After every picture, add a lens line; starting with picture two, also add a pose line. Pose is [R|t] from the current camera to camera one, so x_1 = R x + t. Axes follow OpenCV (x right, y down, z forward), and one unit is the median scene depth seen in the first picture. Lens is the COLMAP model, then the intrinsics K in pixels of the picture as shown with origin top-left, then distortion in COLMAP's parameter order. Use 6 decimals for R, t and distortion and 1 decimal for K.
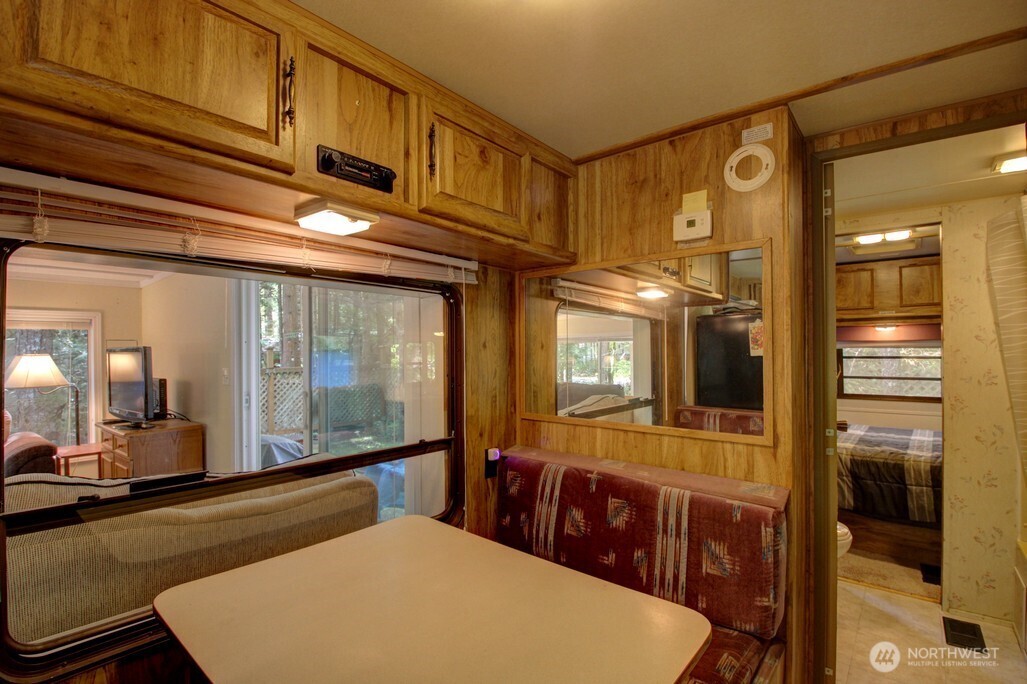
lens RADIAL K [[478.7, 0, 505.0], [0, 478.7, 347.8], [0, 0, 1]] dist [0.012278, -0.024704]
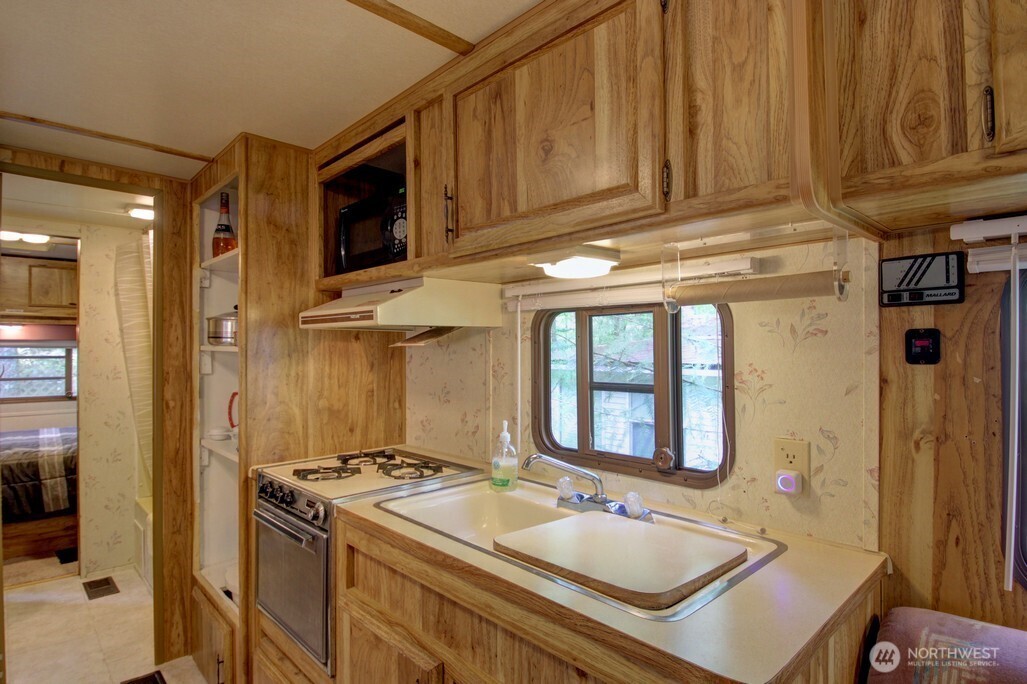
lens RADIAL K [[532.9, 0, 510.5], [0, 532.9, 348.3], [0, 0, 1]] dist [0.021140, -0.033346]
pose [[0.107580, 0.006376, 0.994176, -0.286126], [-0.010048, 0.999935, -0.005326, -0.005179], [-0.994146, -0.009417, 0.107637, -0.203145]]
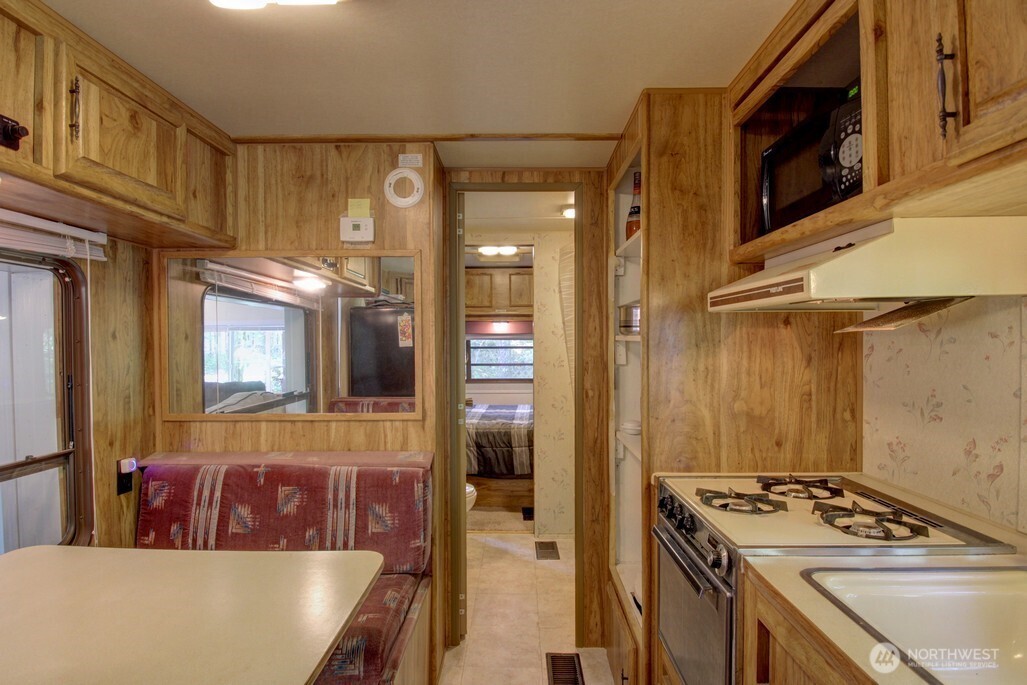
lens RADIAL K [[538.0, 0, 508.2], [0, 538.0, 350.1], [0, 0, 1]] dist [0.023821, -0.036864]
pose [[0.776185, -0.009502, 0.630434, -0.100265], [-0.004085, 0.999790, 0.020098, -0.001578], [-0.630492, -0.018175, 0.775983, -0.150956]]
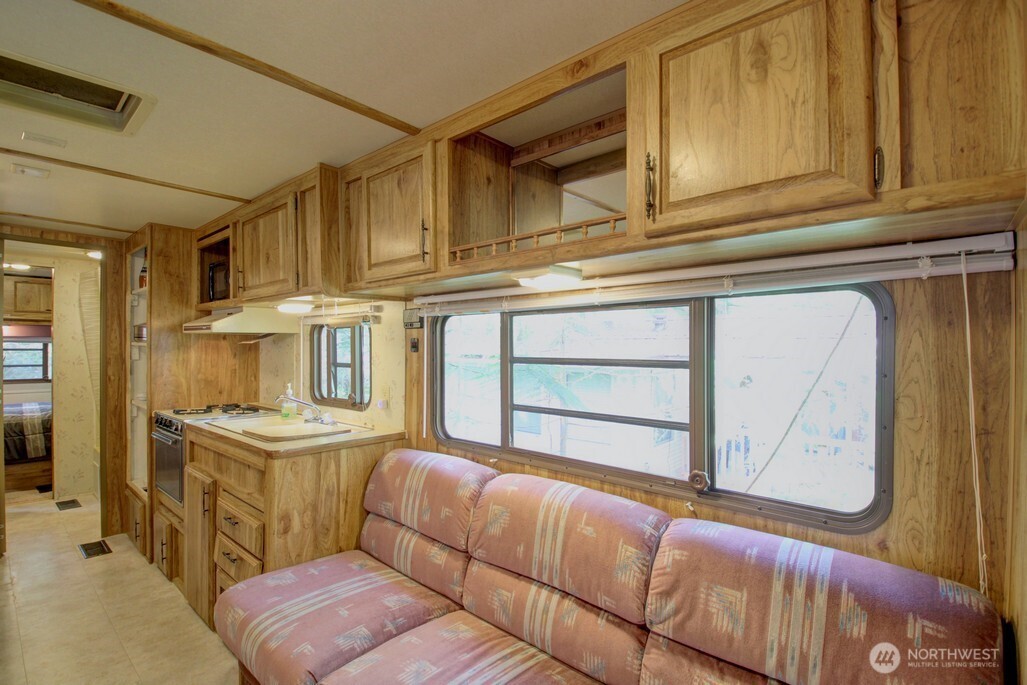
lens RADIAL K [[477.7, 0, 508.3], [0, 477.7, 347.3], [0, 0, 1]] dist [-0.002950, -0.015525]
pose [[0.020618, 0.000634, 0.999787, -0.837657], [-0.014718, 0.999892, -0.000331, -0.011462], [-0.999679, -0.014708, 0.020625, -0.764745]]
